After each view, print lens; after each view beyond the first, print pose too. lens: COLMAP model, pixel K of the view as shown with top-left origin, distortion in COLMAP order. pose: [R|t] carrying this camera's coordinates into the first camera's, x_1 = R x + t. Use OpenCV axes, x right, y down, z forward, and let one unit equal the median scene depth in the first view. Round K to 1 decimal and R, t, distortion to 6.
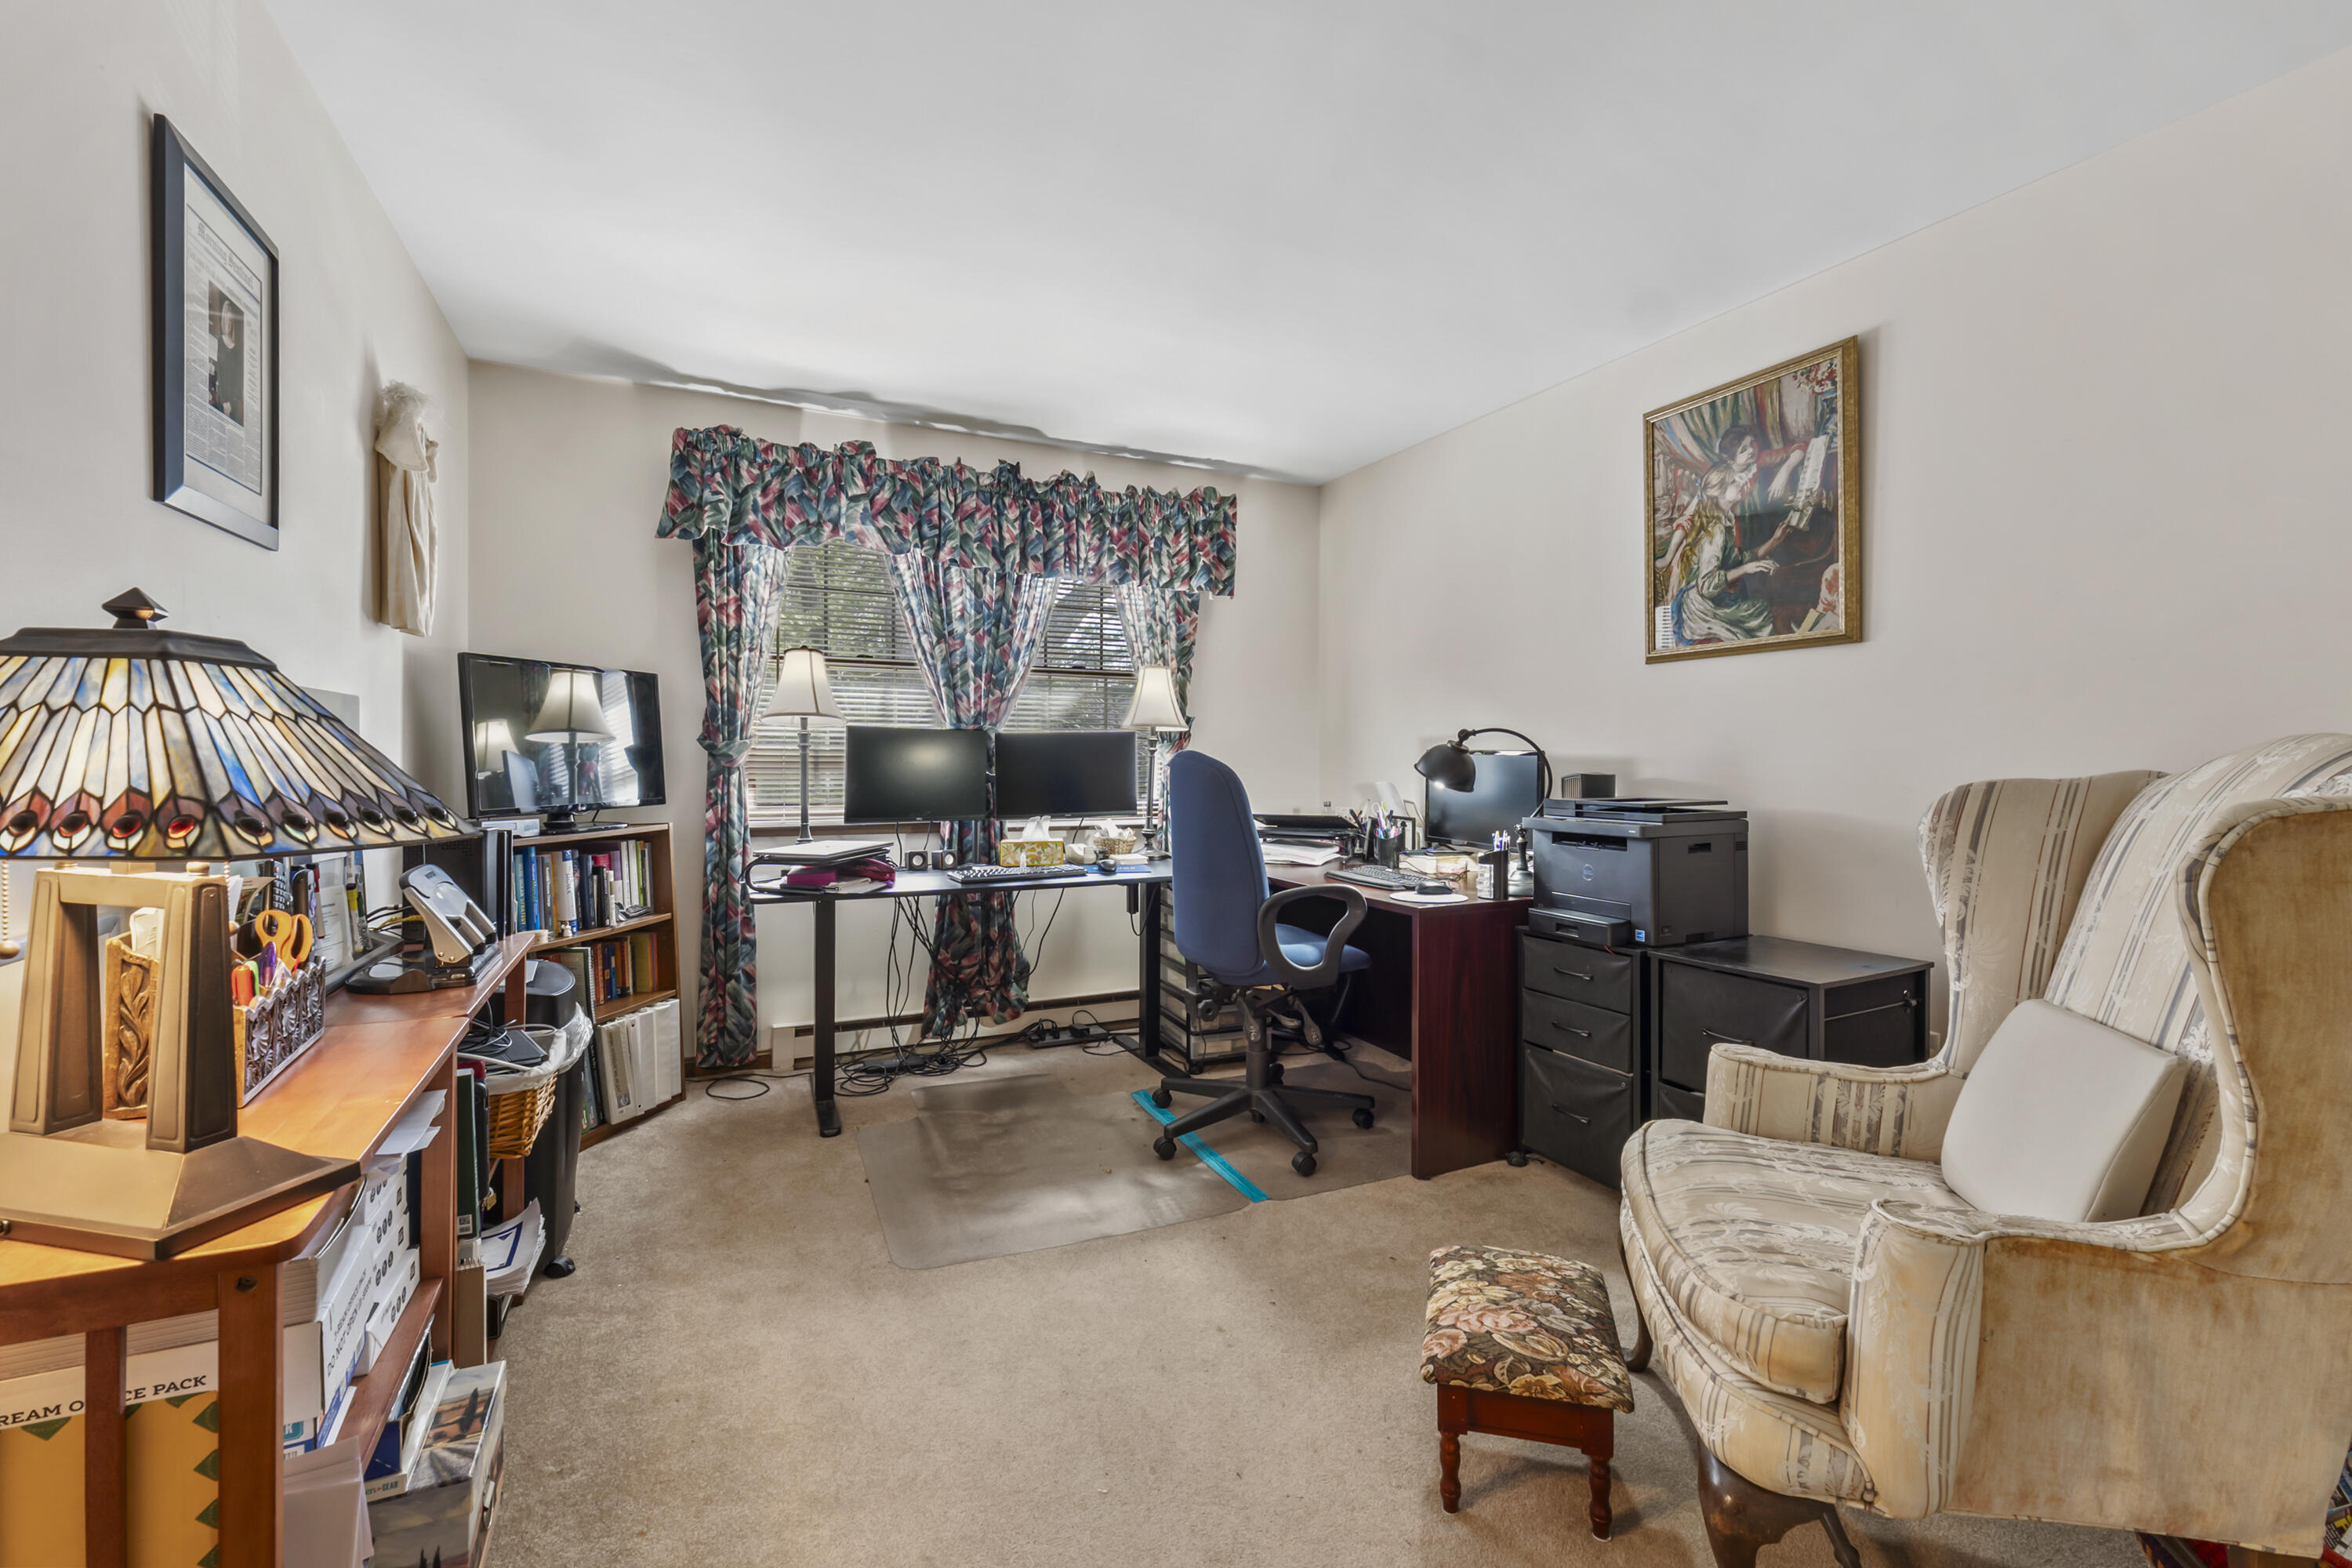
lens RADIAL K [[1003.3, 0, 1180.0], [0, 1003.3, 776.0], [0, 0, 1]] dist [-0.005776, -0.000854]
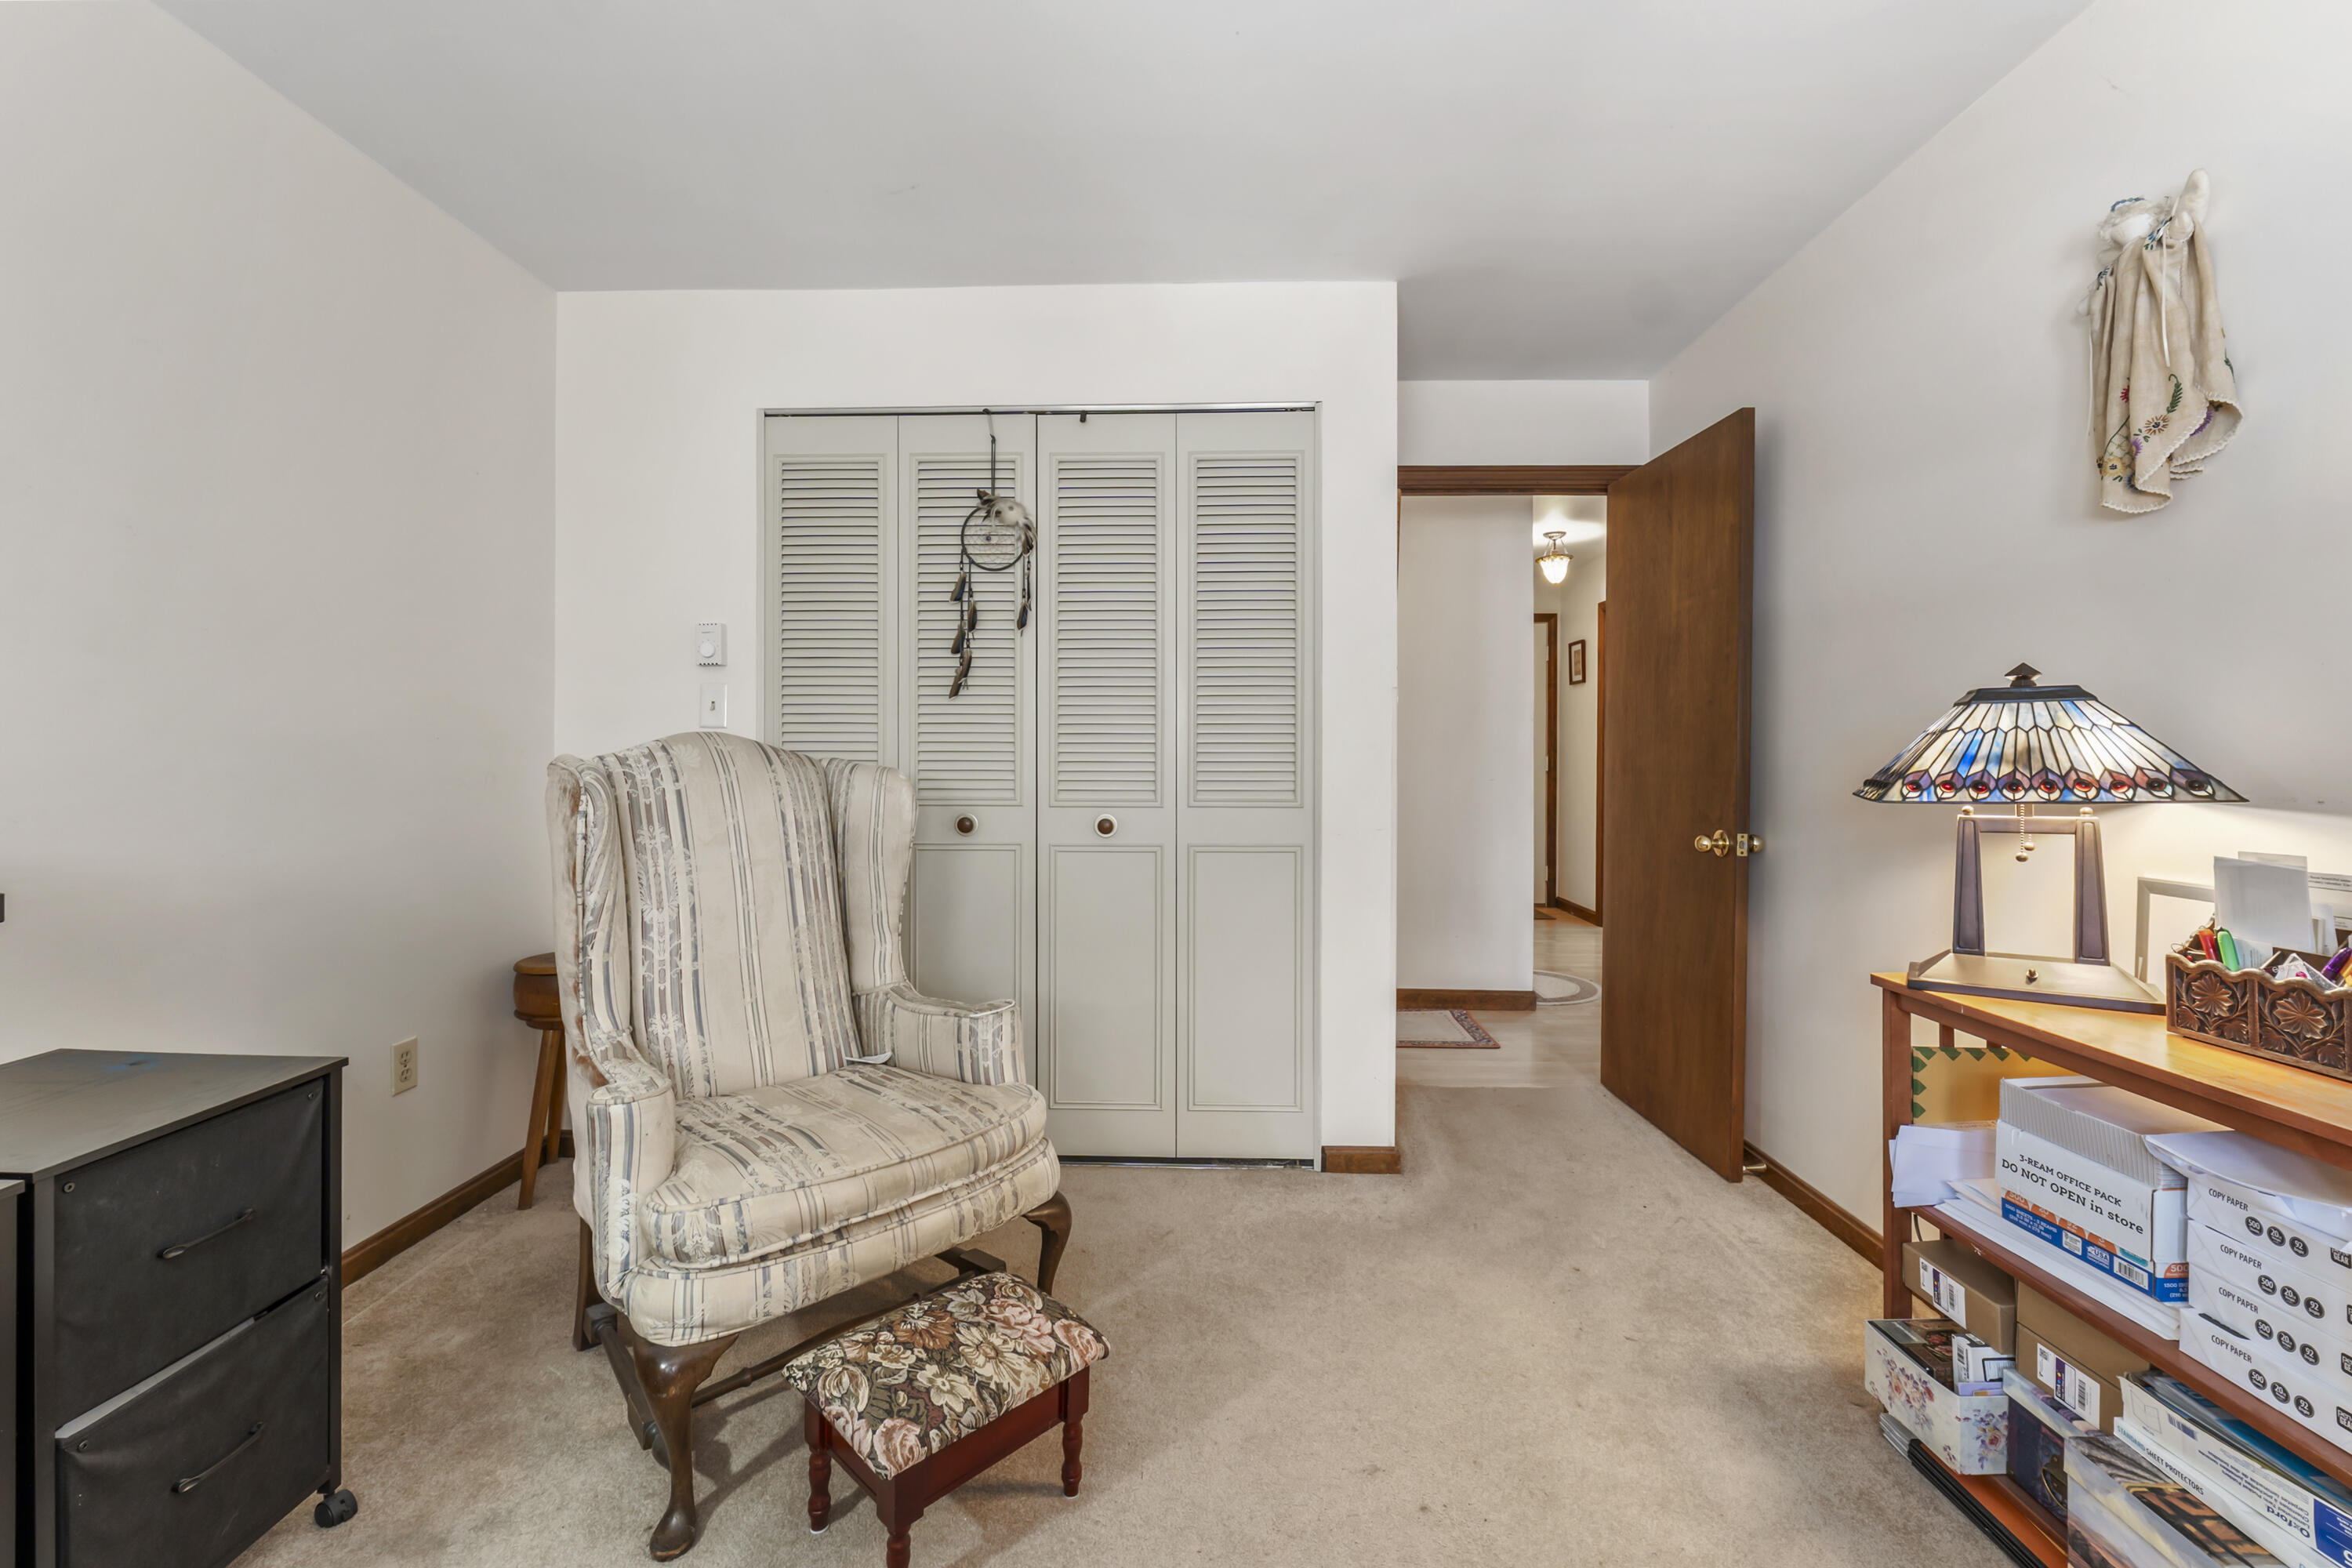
lens RADIAL K [[1003.3, 0, 1172.0], [0, 1003.3, 783.1], [0, 0, 1]] dist [-0.005776, -0.000854]
pose [[-0.895521, -0.004113, 0.445000, -0.246945], [-0.000389, 0.999964, 0.008458, 0.016769], [-0.445019, 0.007401, -0.895491, 1.773953]]
